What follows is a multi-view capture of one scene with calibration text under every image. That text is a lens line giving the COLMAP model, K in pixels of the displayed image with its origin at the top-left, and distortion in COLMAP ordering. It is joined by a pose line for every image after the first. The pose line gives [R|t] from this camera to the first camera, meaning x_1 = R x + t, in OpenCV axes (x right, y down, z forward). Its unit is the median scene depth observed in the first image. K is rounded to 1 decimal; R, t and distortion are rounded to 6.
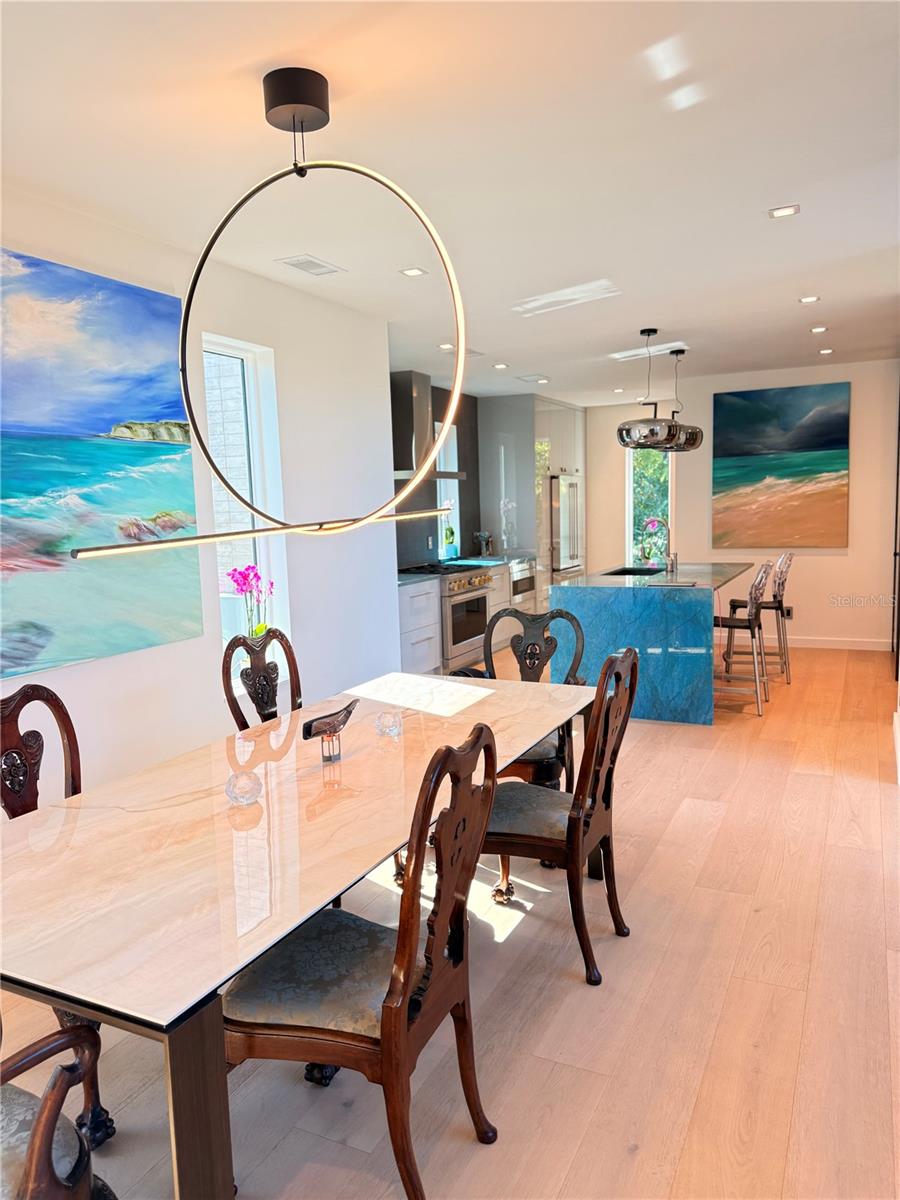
lens RADIAL K [[845.7, 0, 450.0], [0, 845.7, 600.0], [0, 0, 1]] dist [0.049545, -0.096178]
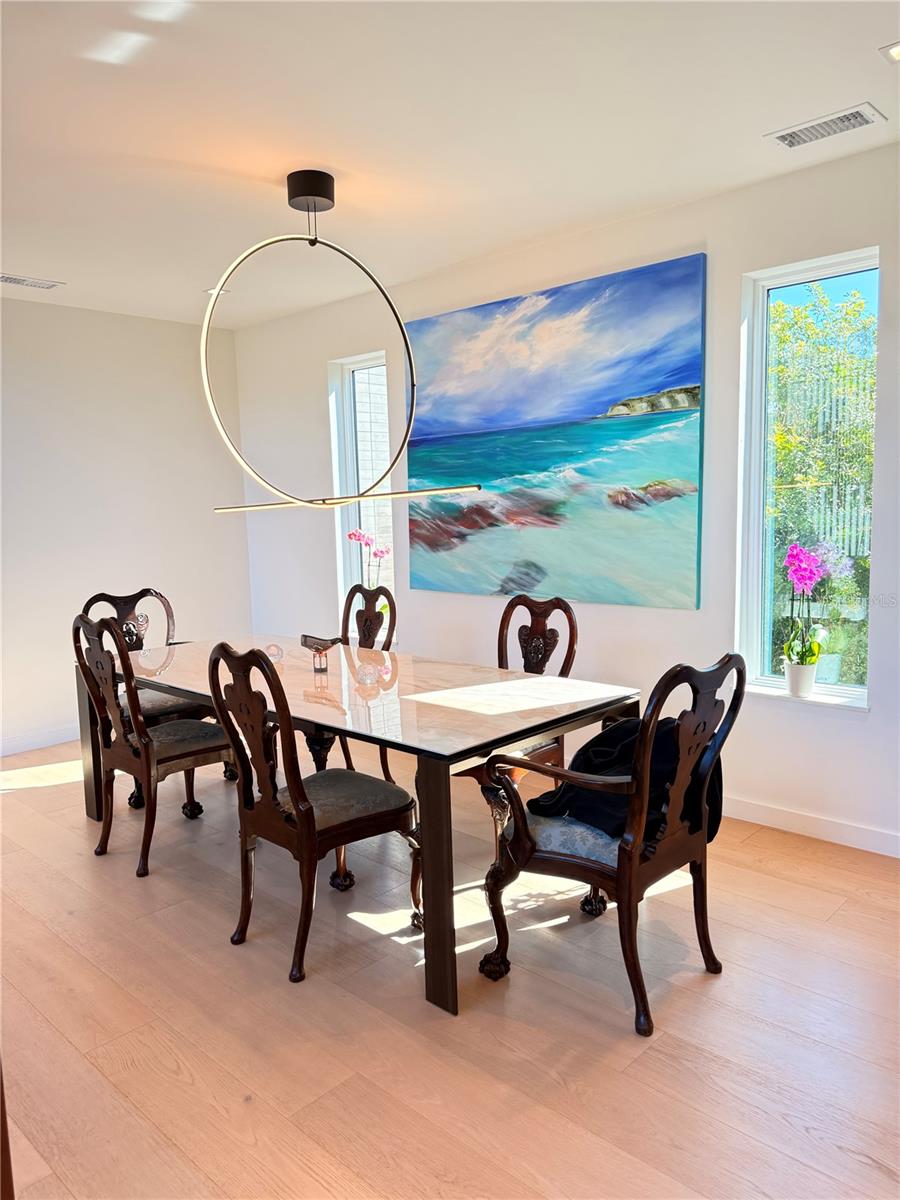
lens RADIAL K [[857.9, 0, 450.0], [0, 857.9, 600.0], [0, 0, 1]] dist [0.134876, -0.115420]
pose [[-0.297385, 0.143248, -0.943950, 0.767032], [-0.072443, 0.982445, 0.171912, -0.125755], [0.952005, 0.119507, -0.281788, 1.090138]]
